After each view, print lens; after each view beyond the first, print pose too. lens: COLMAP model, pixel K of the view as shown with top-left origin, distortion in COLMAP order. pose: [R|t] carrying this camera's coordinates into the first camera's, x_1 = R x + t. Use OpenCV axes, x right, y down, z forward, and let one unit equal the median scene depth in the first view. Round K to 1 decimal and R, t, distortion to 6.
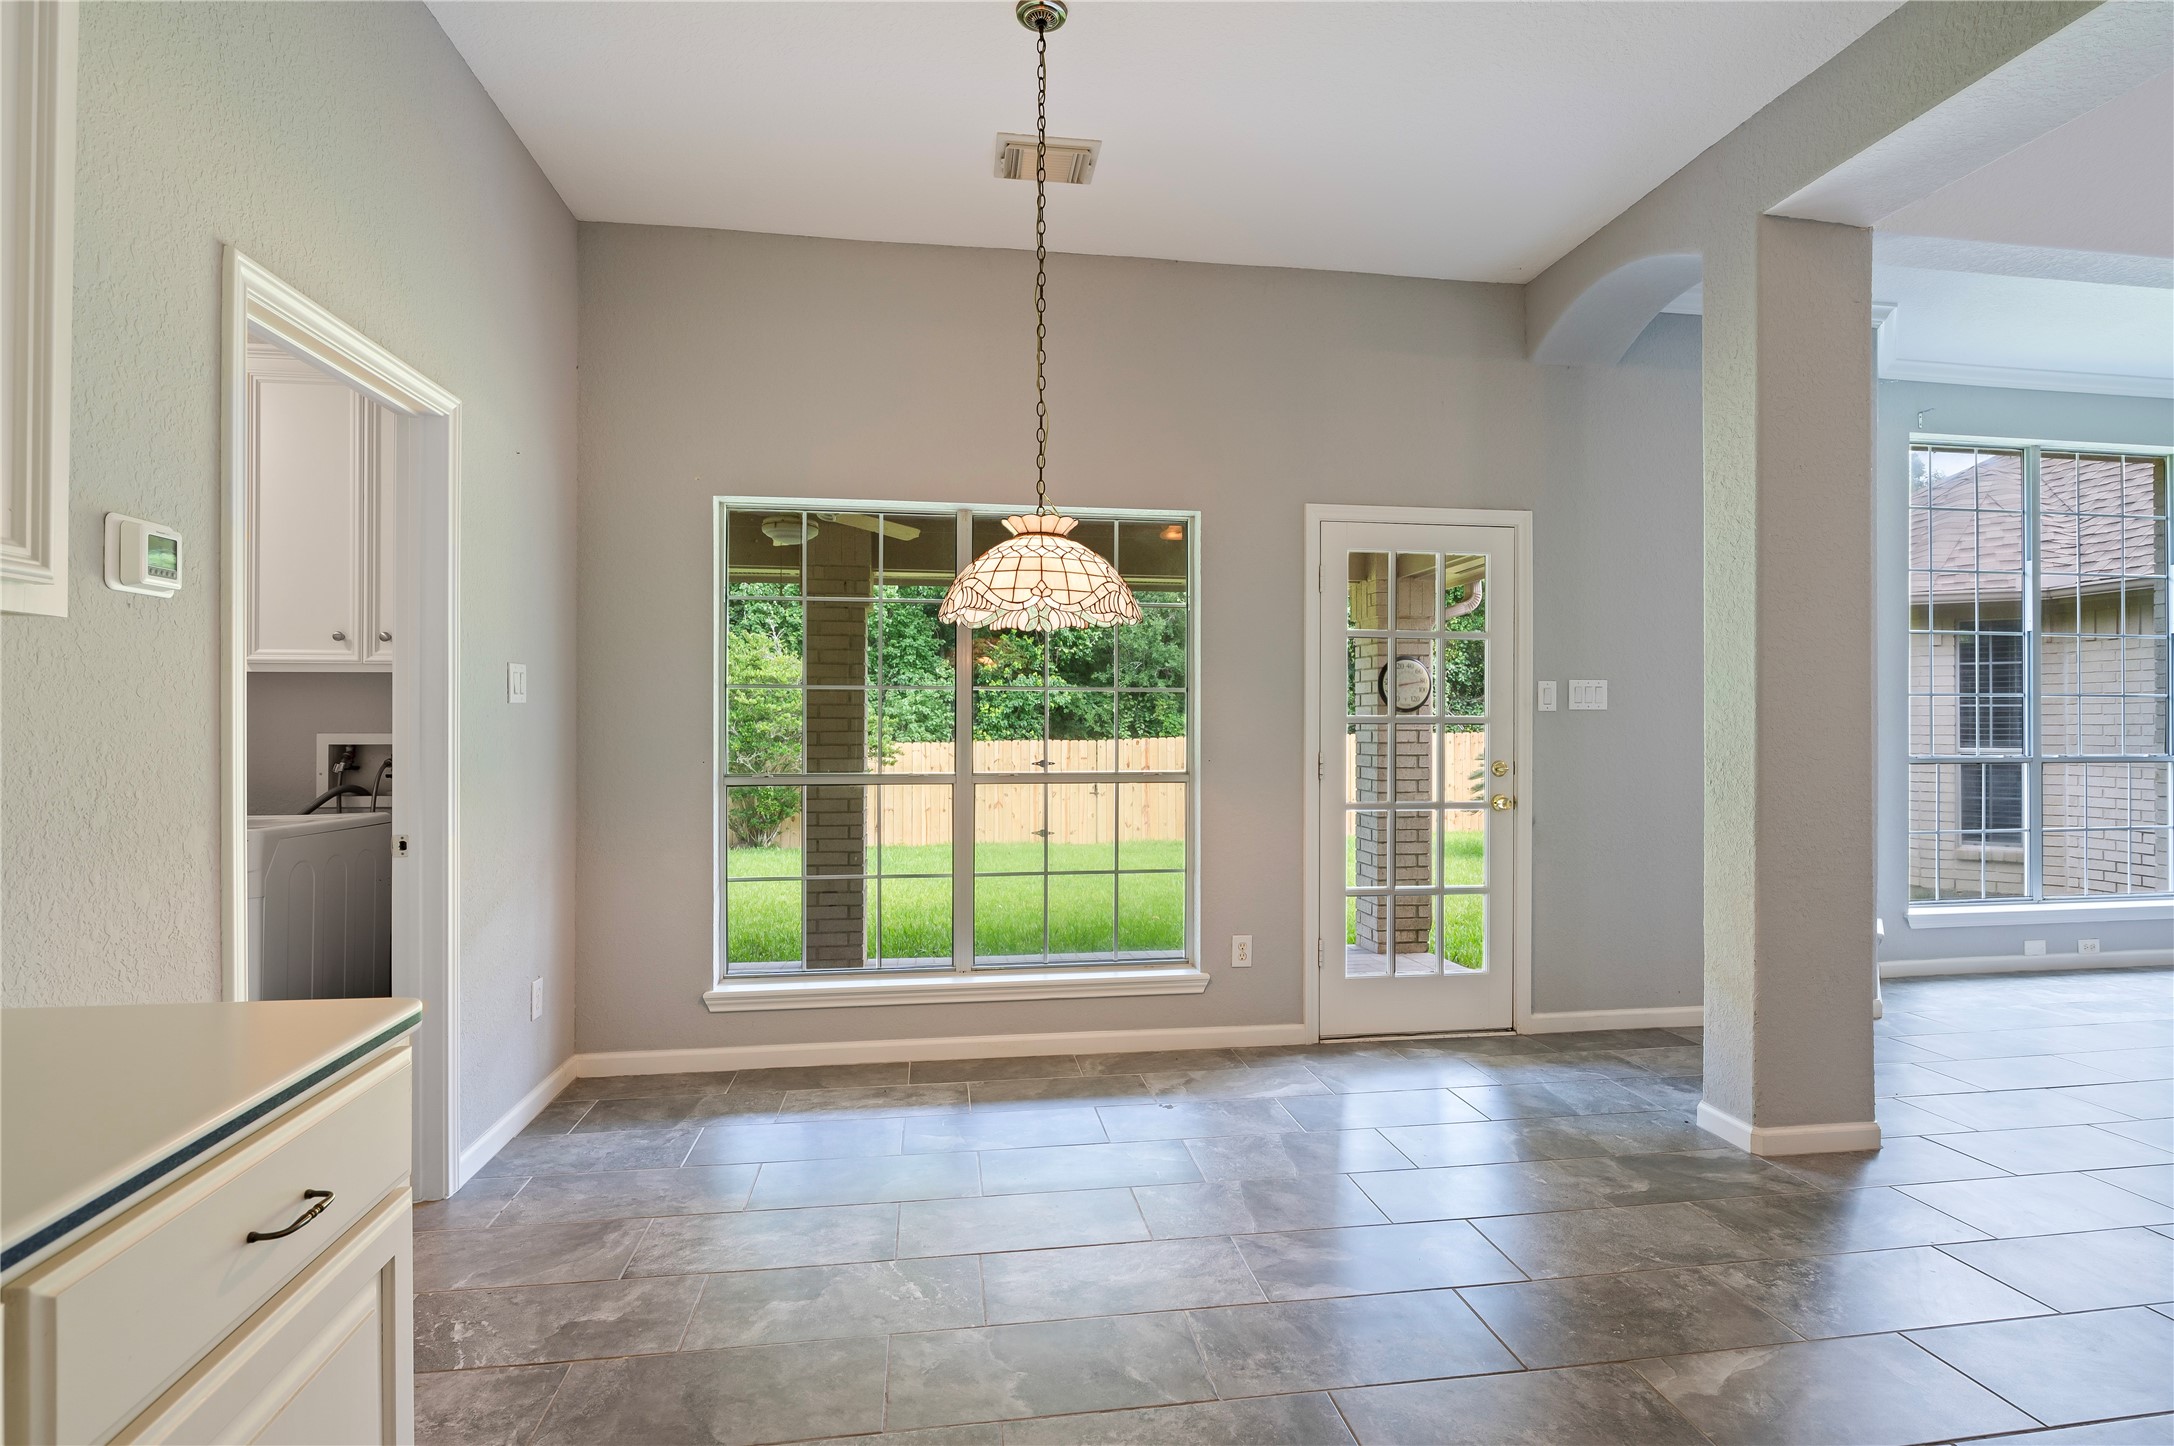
lens RADIAL K [[1042.0, 0, 1072.1], [0, 1042.0, 725.7], [0, 0, 1]] dist [-0.012394, 0.000636]
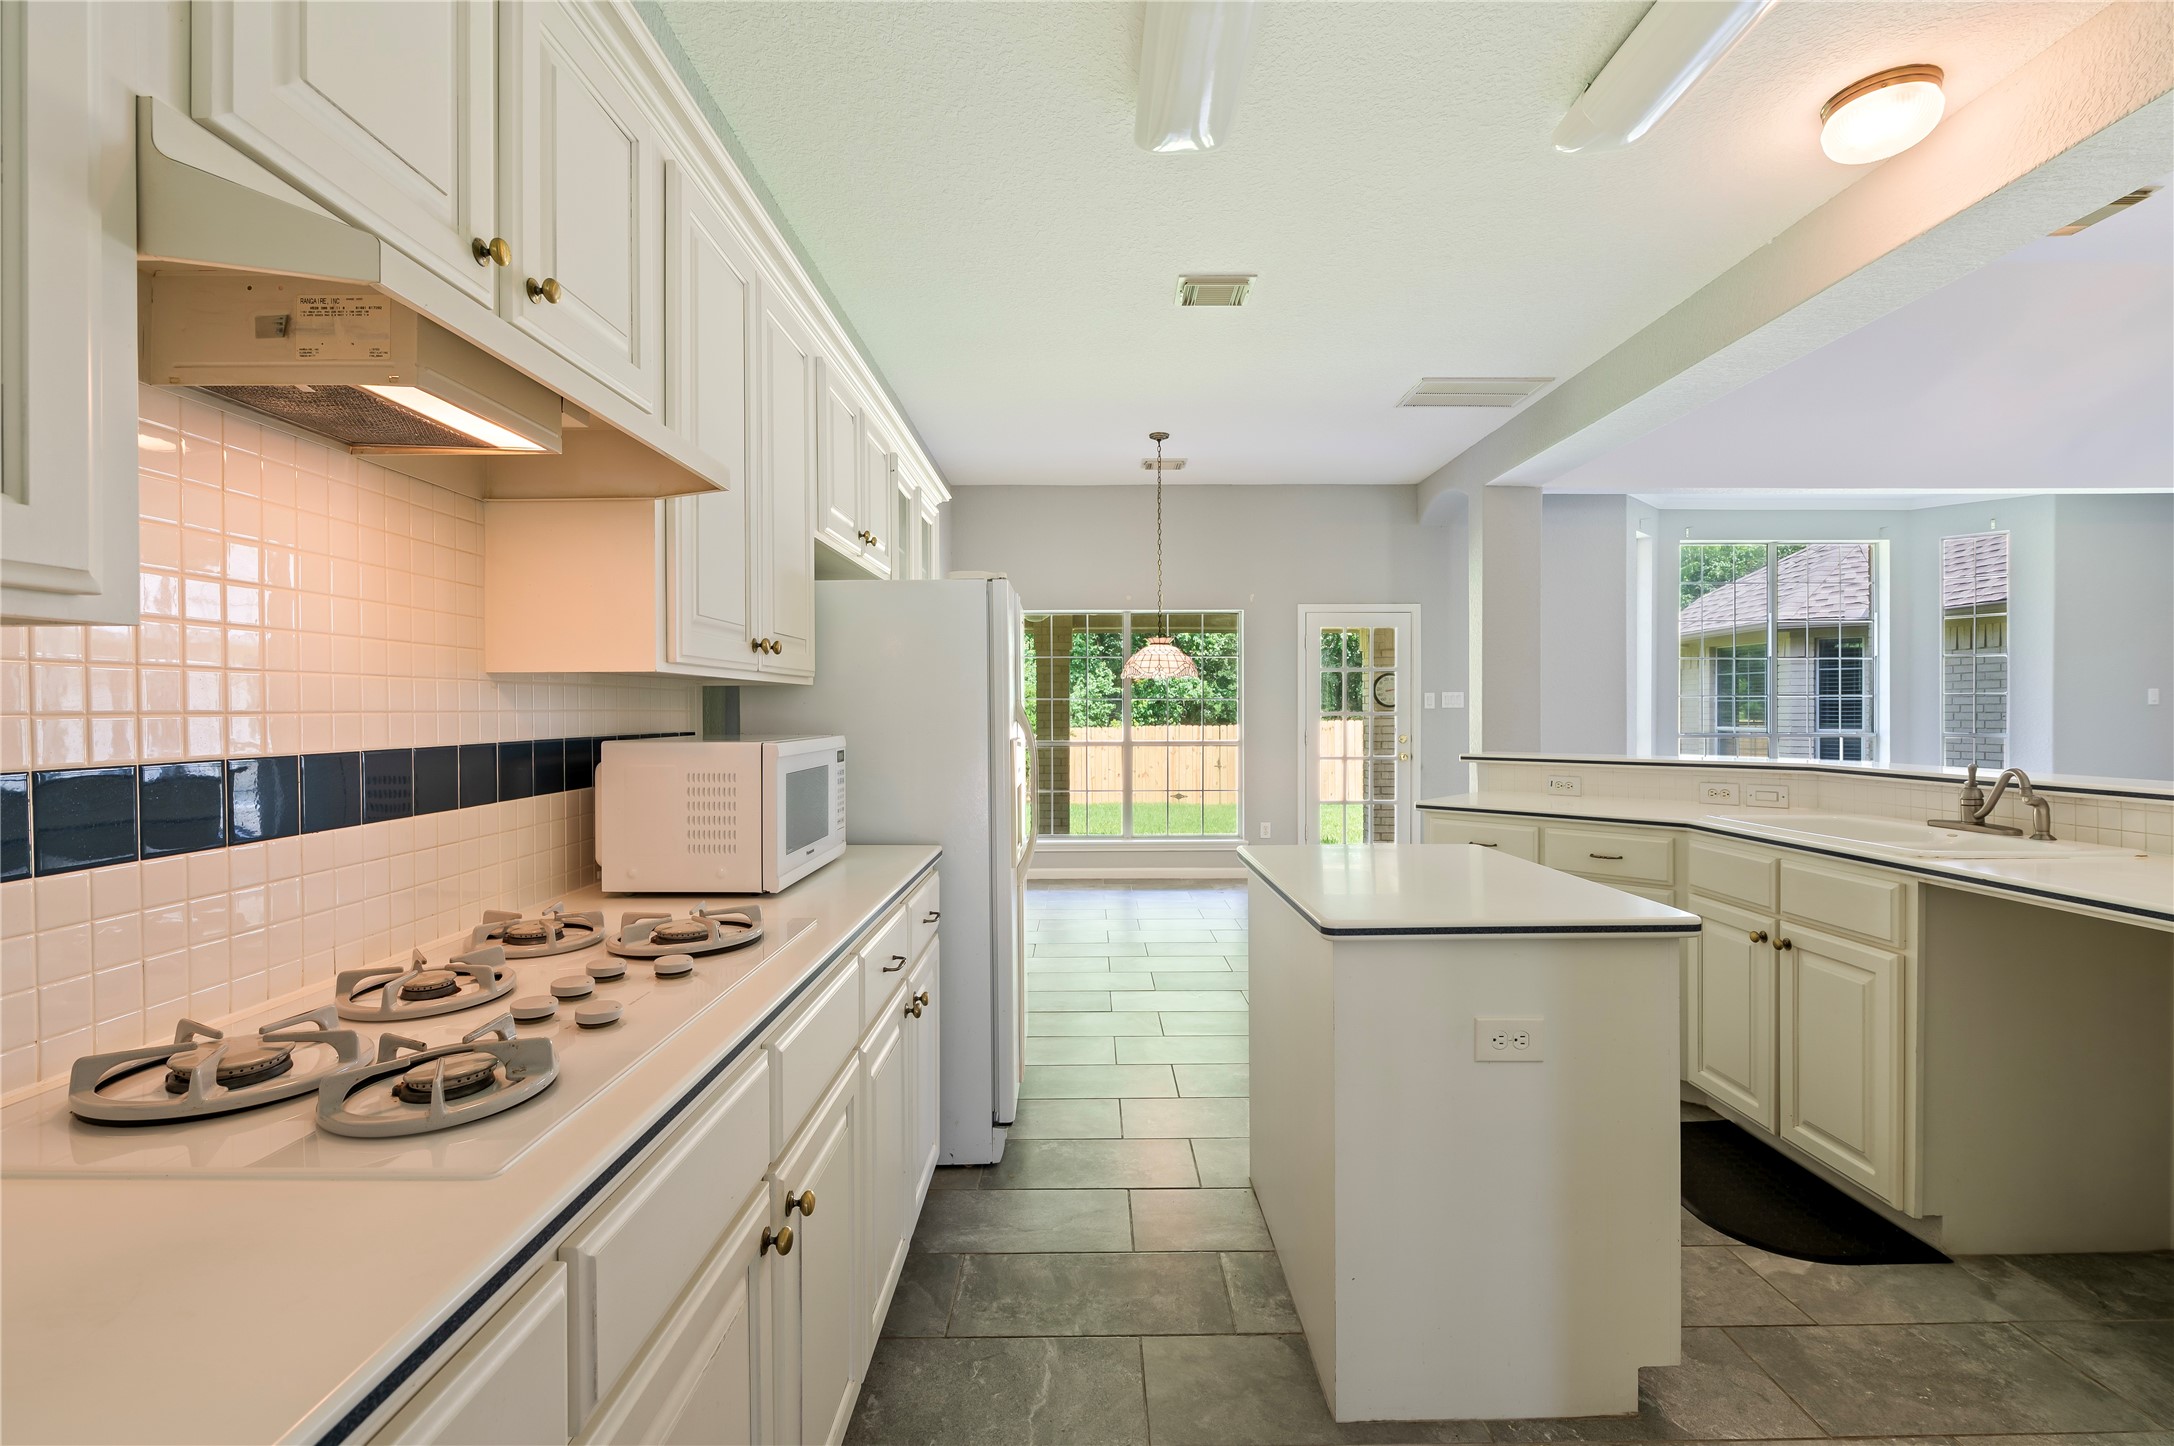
lens RADIAL K [[981.7, 0, 1089.7], [0, 981.7, 713.1], [0, 0, 1]] dist [0.001507, -0.001016]
pose [[0.991838, -0.005011, -0.127409, 0.066140], [0.004975, 0.999987, -0.000607, -0.007272], [0.127410, -0.000032, 0.991850, -0.878075]]
